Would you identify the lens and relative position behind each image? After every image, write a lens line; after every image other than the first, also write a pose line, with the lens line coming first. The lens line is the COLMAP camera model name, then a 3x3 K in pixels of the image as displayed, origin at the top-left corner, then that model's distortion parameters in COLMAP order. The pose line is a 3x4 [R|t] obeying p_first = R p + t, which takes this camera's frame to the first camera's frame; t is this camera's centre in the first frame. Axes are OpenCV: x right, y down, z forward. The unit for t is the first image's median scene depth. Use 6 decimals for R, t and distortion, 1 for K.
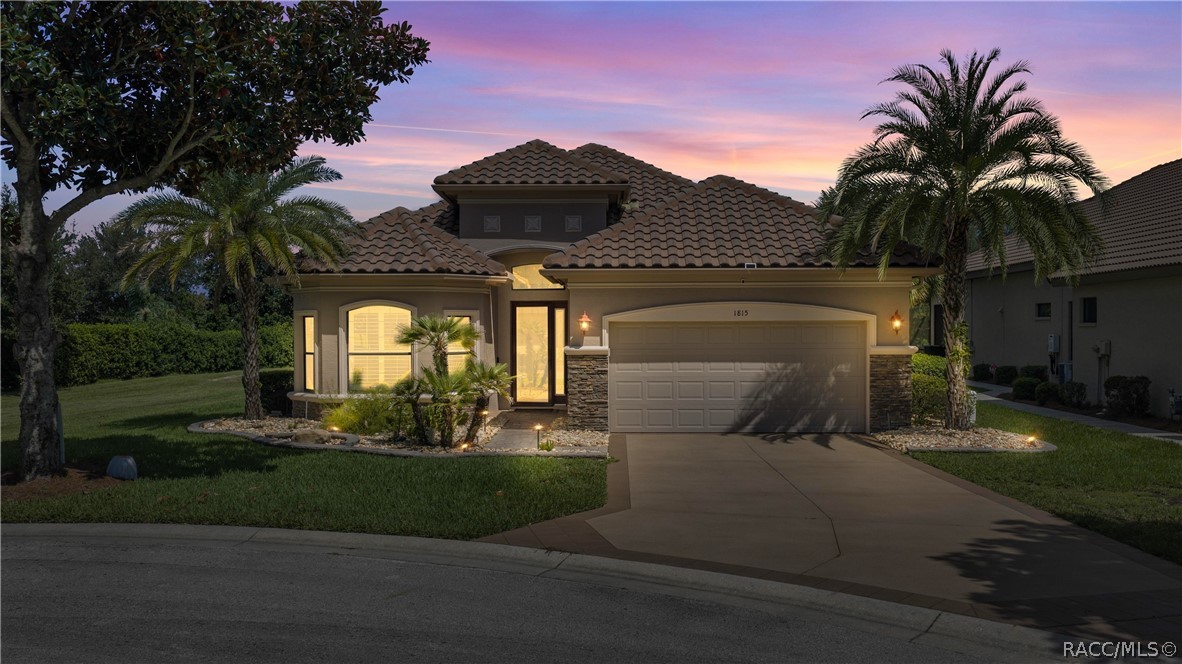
lens RADIAL K [[971.8, 0, 594.7], [0, 971.8, 328.8], [0, 0, 1]] dist [0.011815, -0.026225]
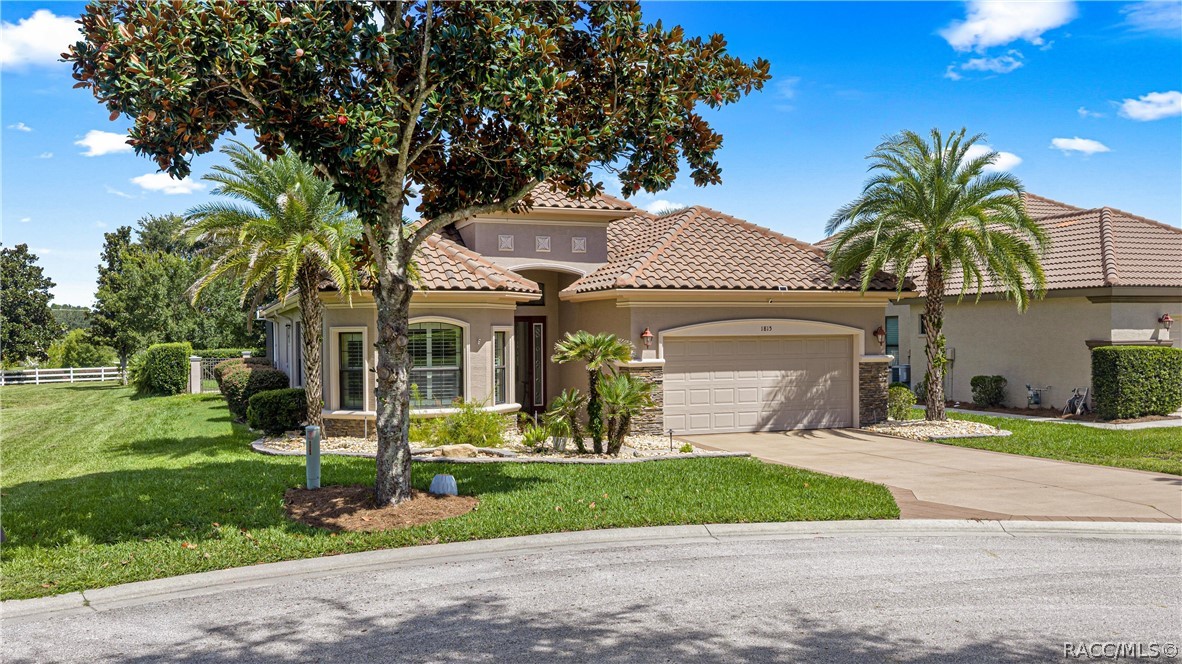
lens RADIAL K [[971.8, 0, 591.7], [0, 971.8, 335.9], [0, 0, 1]] dist [0.011815, -0.026225]
pose [[0.928921, -0.006407, 0.370222, -0.476230], [0.006831, 0.999977, 0.000165, -0.009024], [-0.370214, 0.002376, 0.928943, -0.002631]]
